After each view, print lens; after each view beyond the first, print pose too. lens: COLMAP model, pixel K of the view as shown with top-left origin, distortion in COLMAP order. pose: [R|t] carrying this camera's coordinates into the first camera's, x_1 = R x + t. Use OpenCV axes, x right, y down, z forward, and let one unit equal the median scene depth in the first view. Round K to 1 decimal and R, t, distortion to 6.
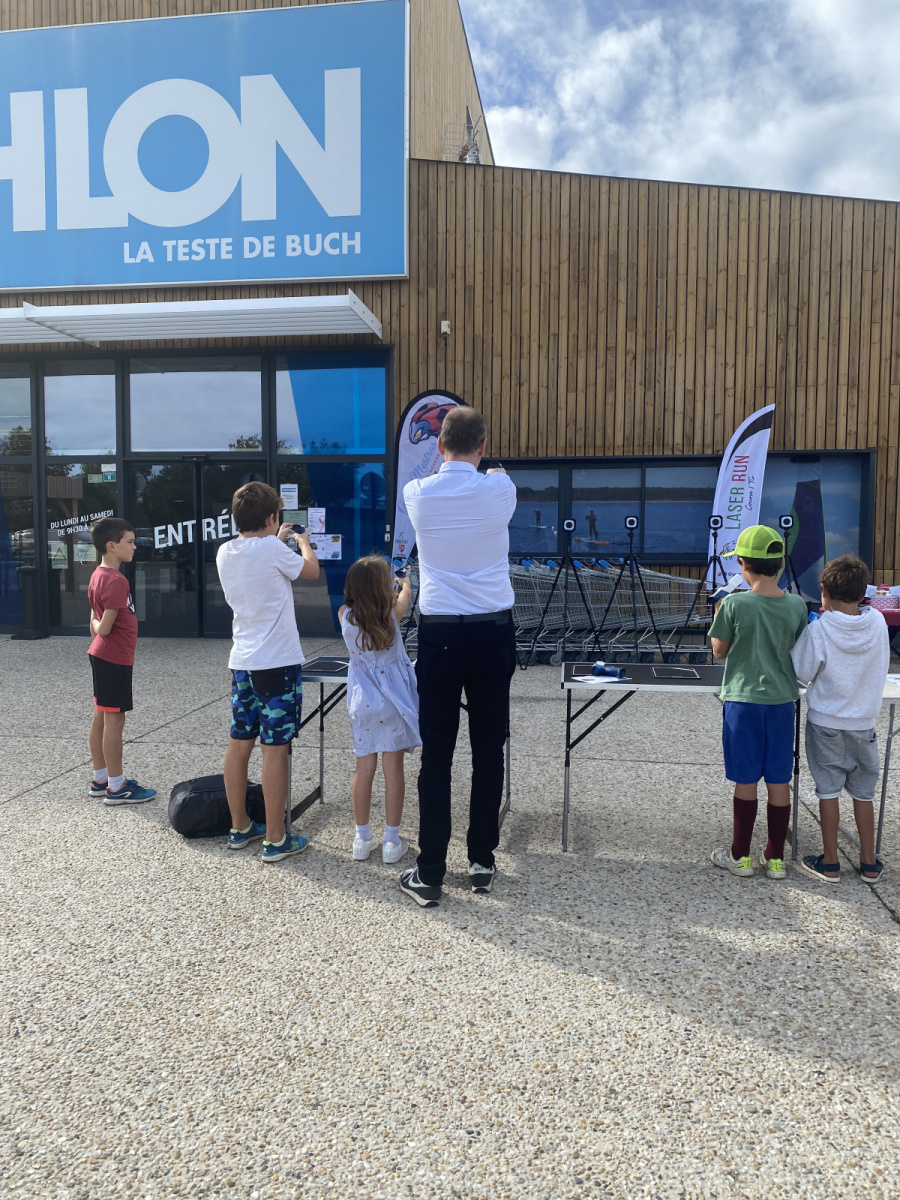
lens RADIAL K [[902.6, 0, 443.6], [0, 902.6, 601.6], [0, 0, 1]] dist [0.022589, -0.033068]
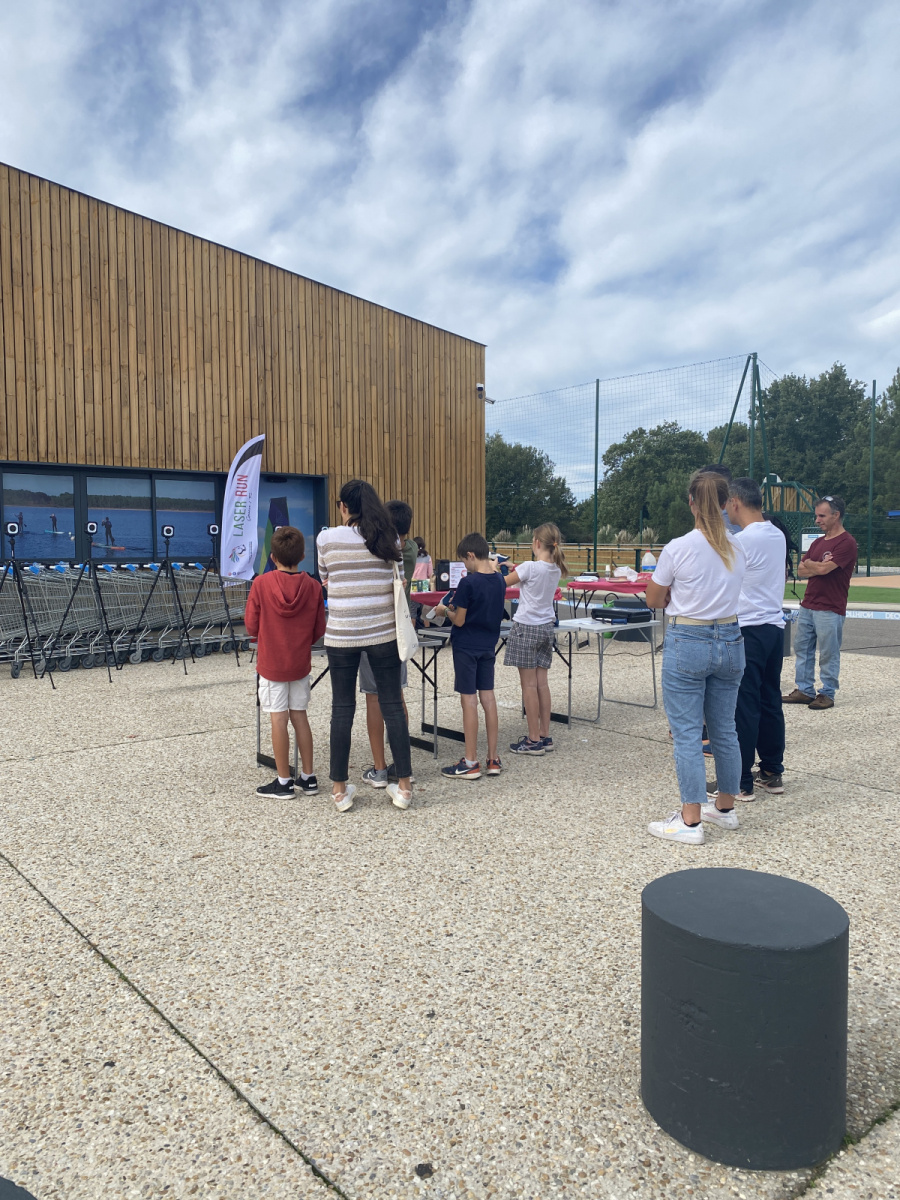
lens RADIAL K [[907.6, 0, 435.9], [0, 907.6, 598.8], [0, 0, 1]] dist [0.060541, -0.108338]
pose [[0.676204, -0.048318, 0.735128, -0.371824], [0.057114, 0.998282, 0.013079, 0.000988], [-0.734497, 0.033143, 0.677802, 0.004793]]
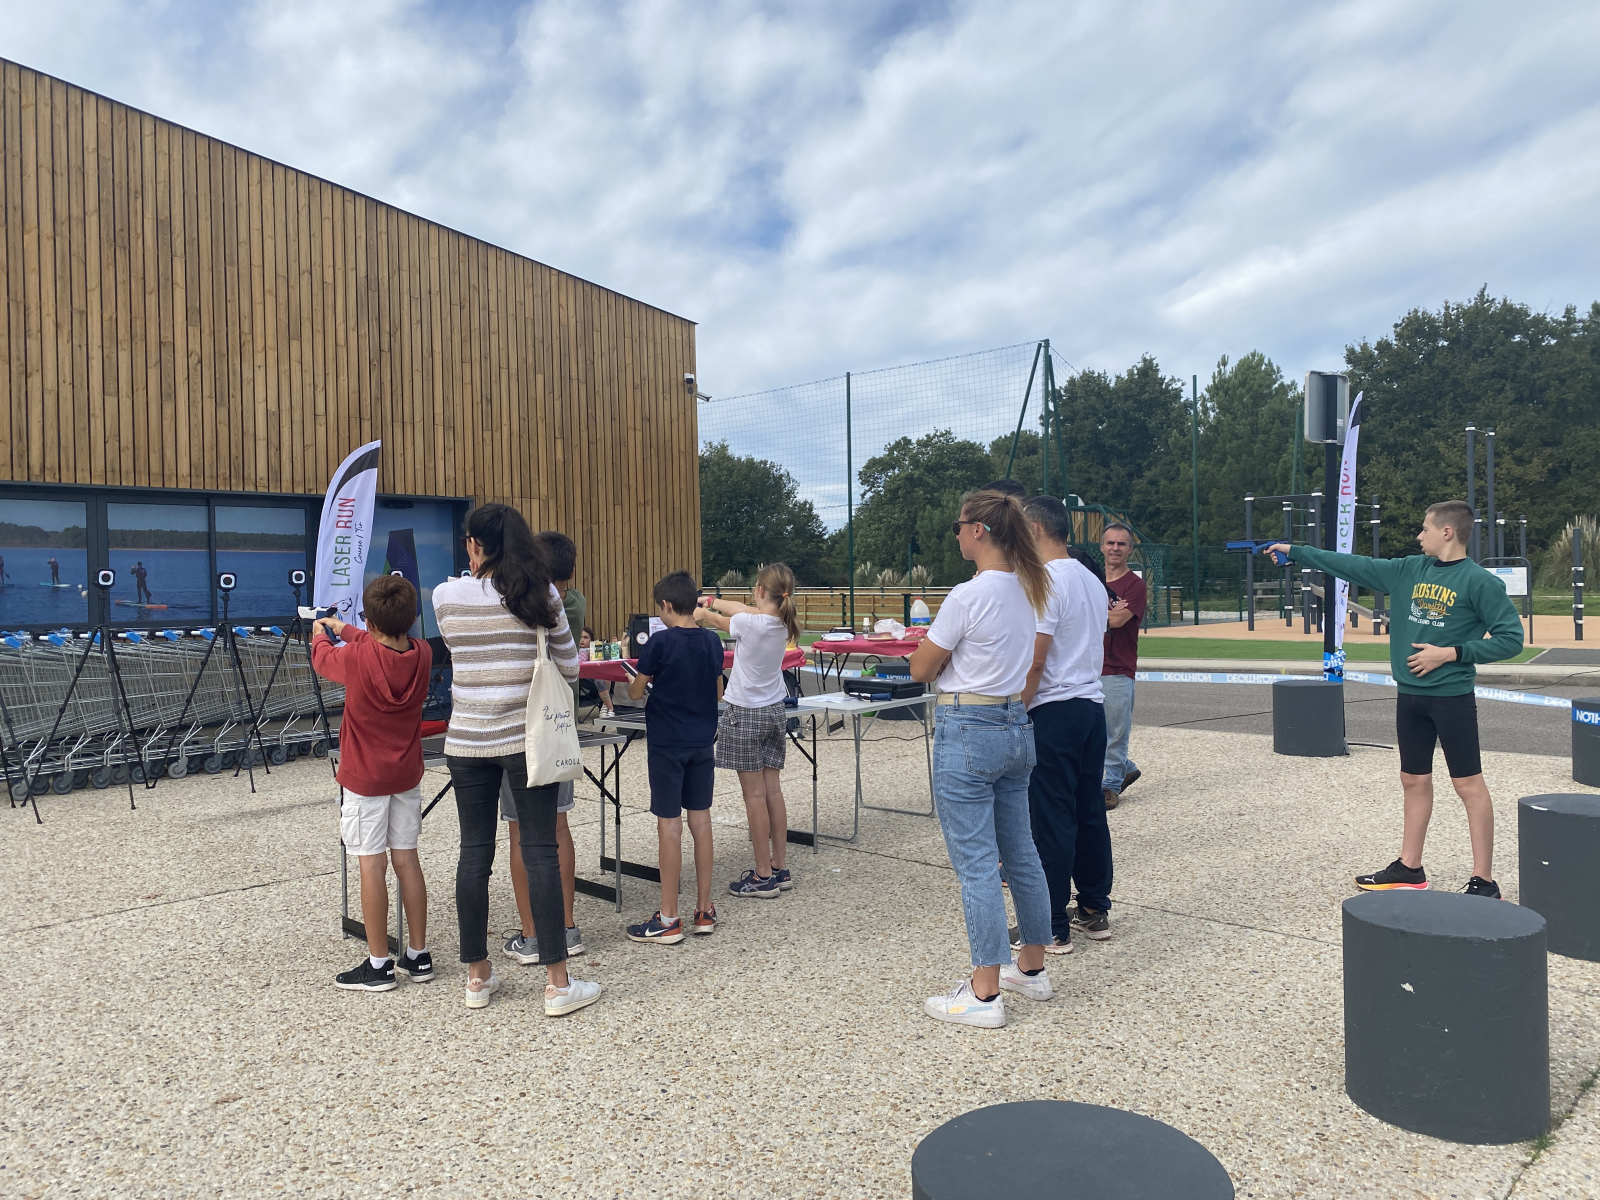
lens RADIAL K [[1212.7, 0, 806.8], [0, 1212.7, 599.9], [0, 0, 1]] dist [0.004430, -0.006330]
pose [[0.571207, -0.021315, 0.820529, -0.331454], [0.078855, 0.996464, -0.029009, -0.002063], [-0.817009, 0.081273, 0.570868, 0.024690]]
